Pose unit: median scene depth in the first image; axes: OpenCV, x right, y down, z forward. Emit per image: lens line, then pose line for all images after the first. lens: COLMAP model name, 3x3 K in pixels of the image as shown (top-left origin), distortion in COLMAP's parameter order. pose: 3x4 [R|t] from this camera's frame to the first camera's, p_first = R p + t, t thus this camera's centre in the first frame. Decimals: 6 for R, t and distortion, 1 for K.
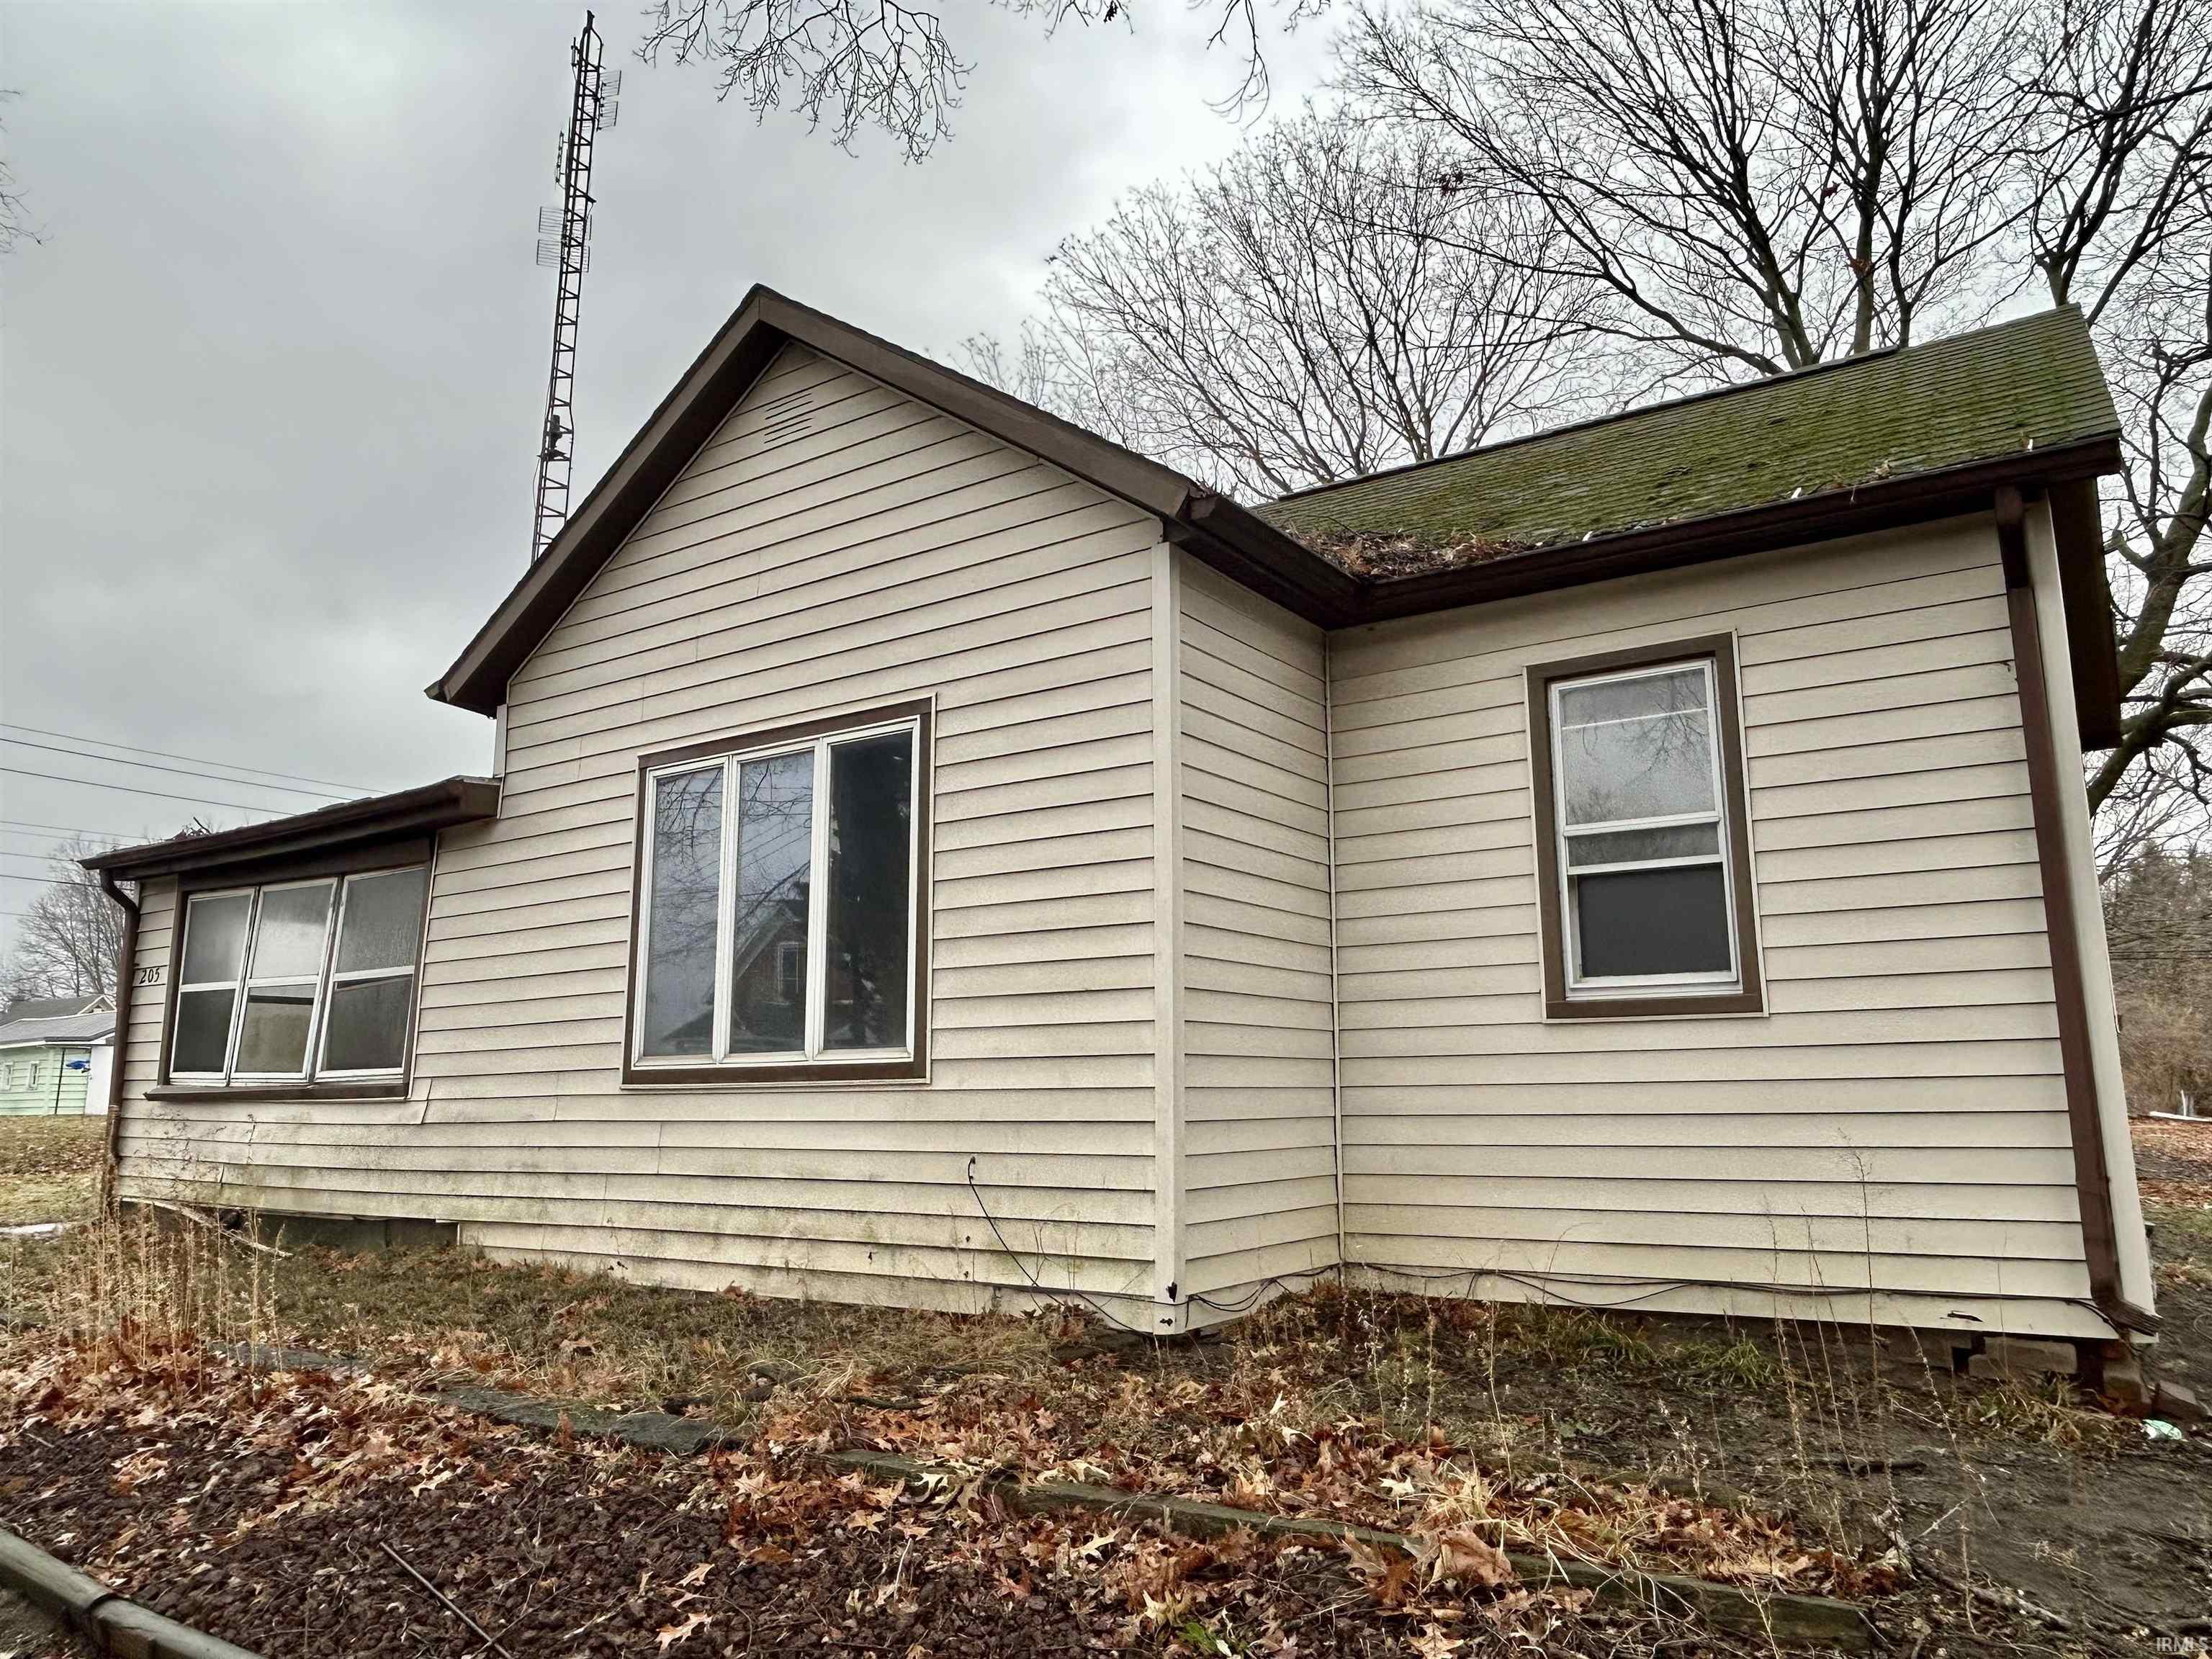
lens RADIAL K [[1513.5, 0, 1095.2], [0, 1513.5, 775.9], [0, 0, 1]] dist [0.001859, -0.009051]
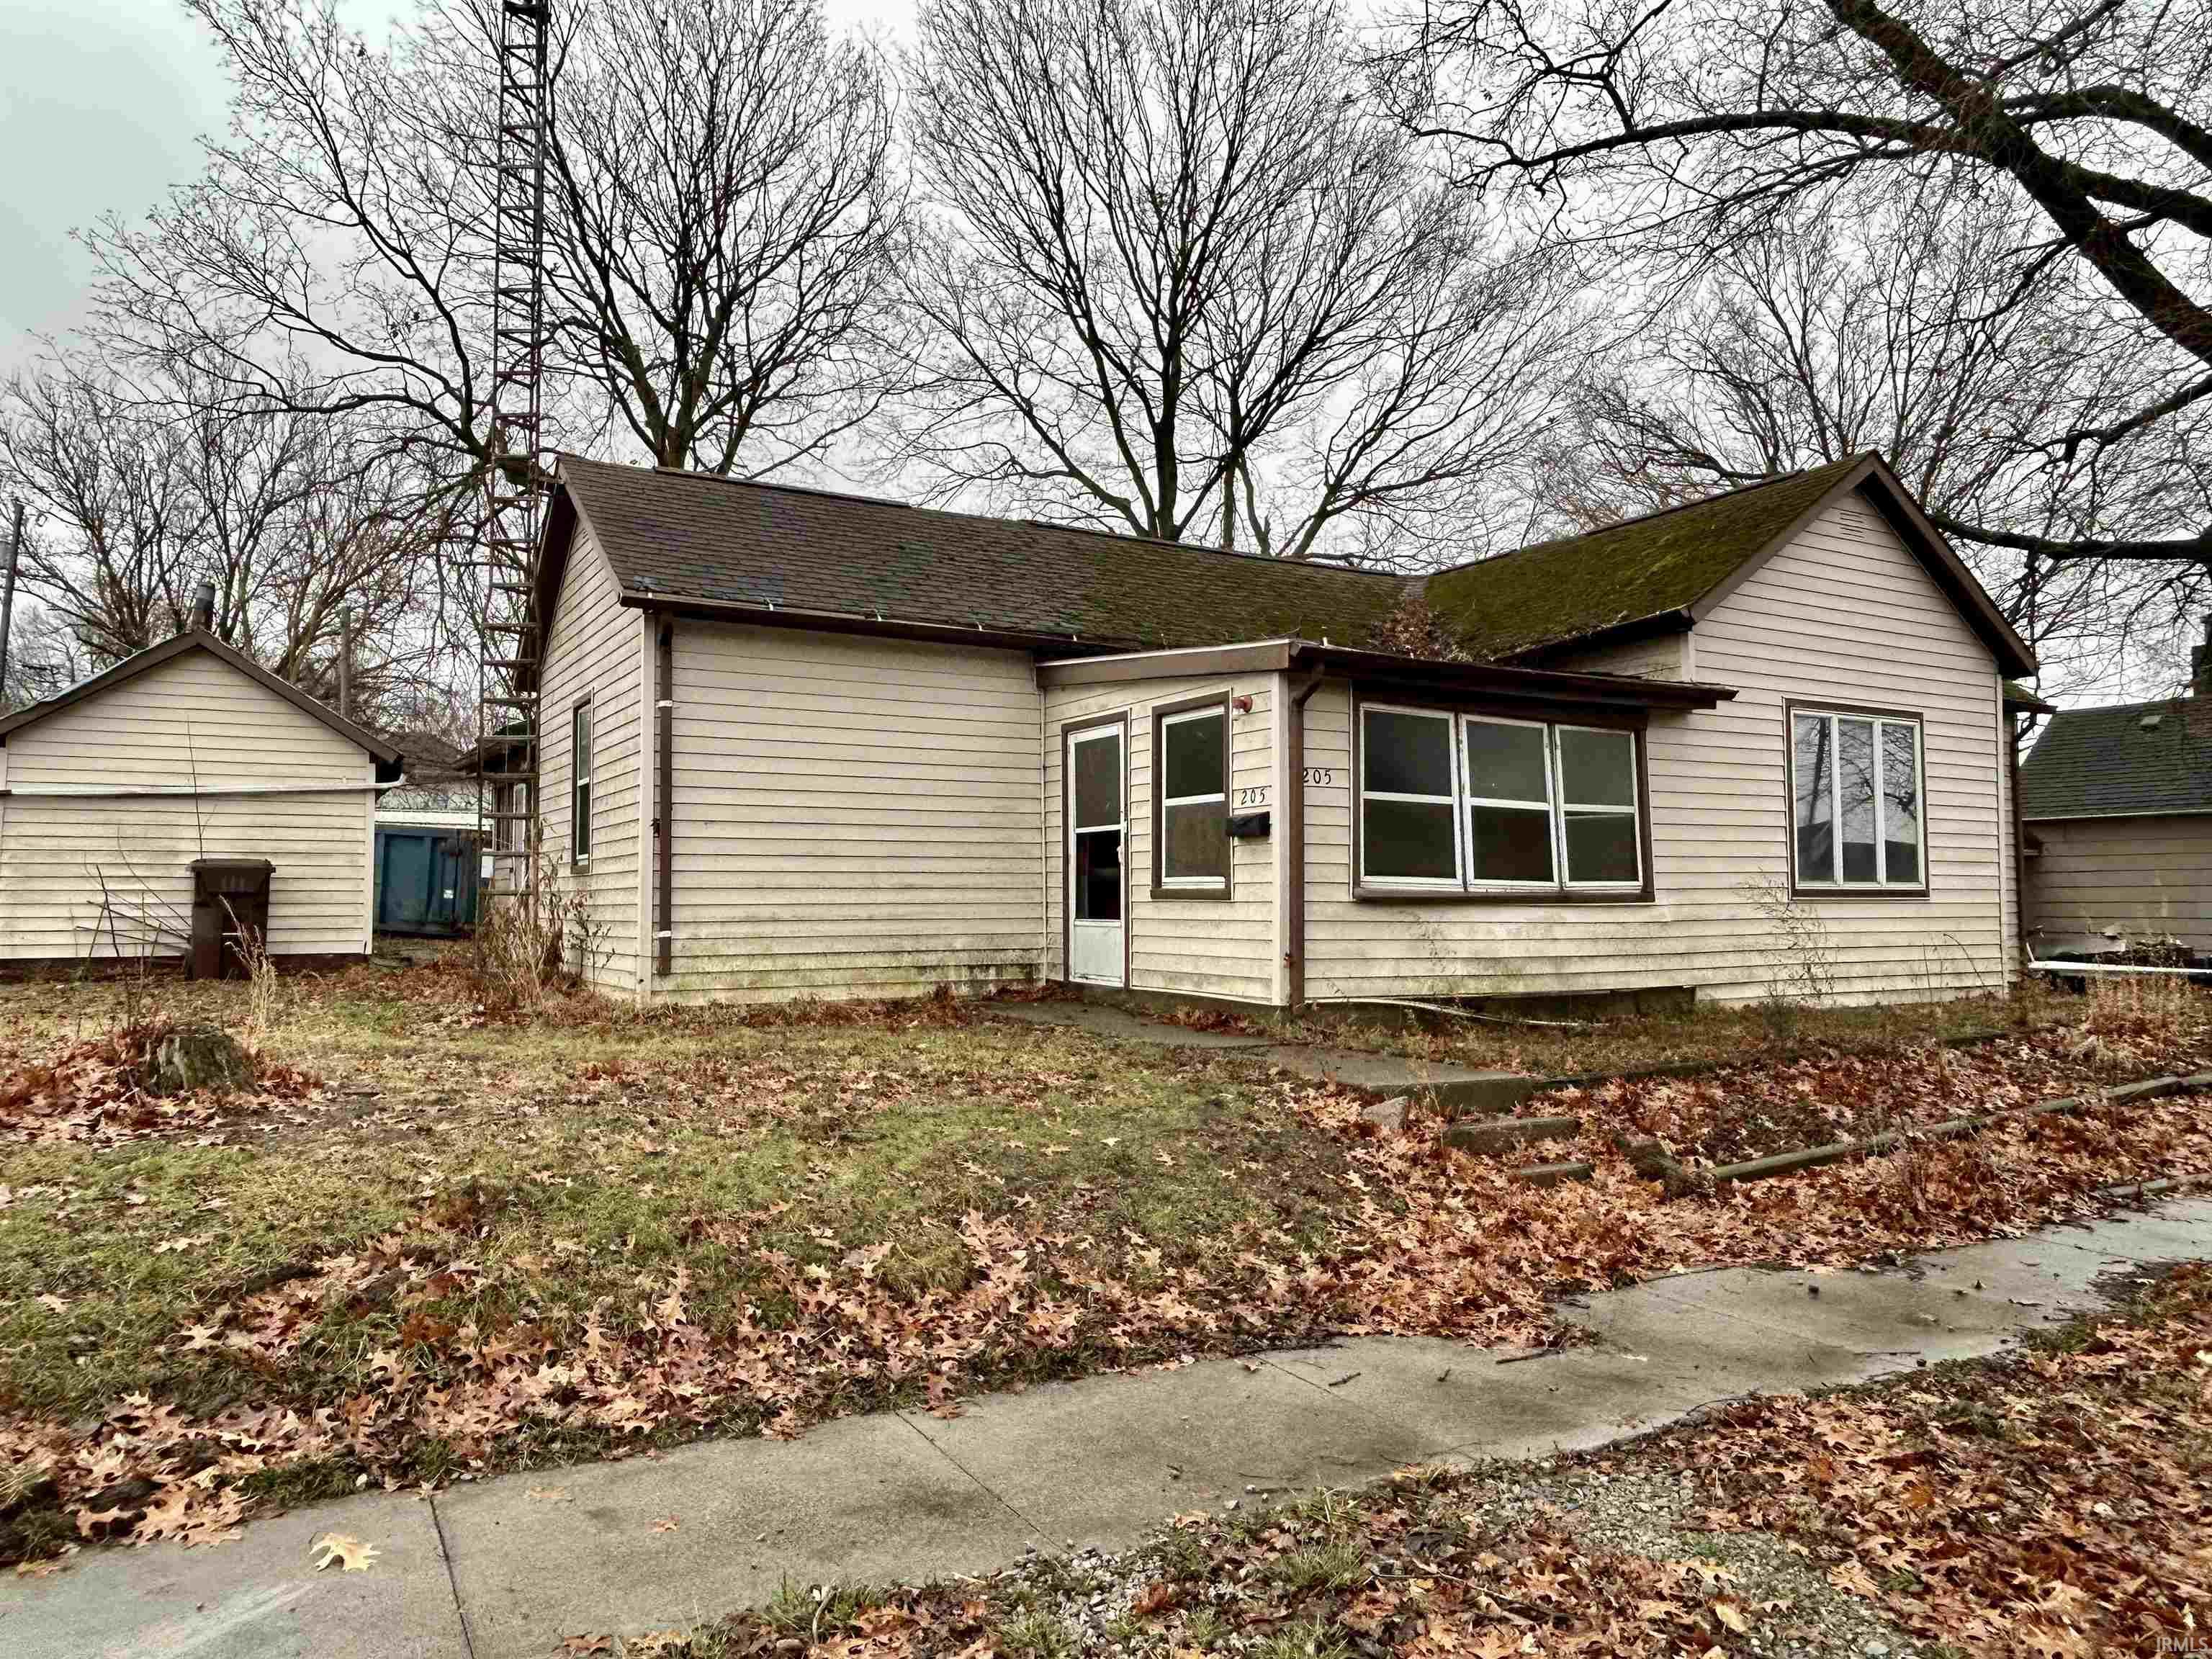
lens RADIAL K [[1513.5, 0, 1117.1], [0, 1513.5, 840.9], [0, 0, 1]] dist [0.001859, -0.009051]
pose [[0.422432, 0.057113, 0.904593, -1.957008], [-0.182550, 0.982923, 0.023190, 0.218831], [-0.887821, -0.174930, 0.425645, 0.875444]]
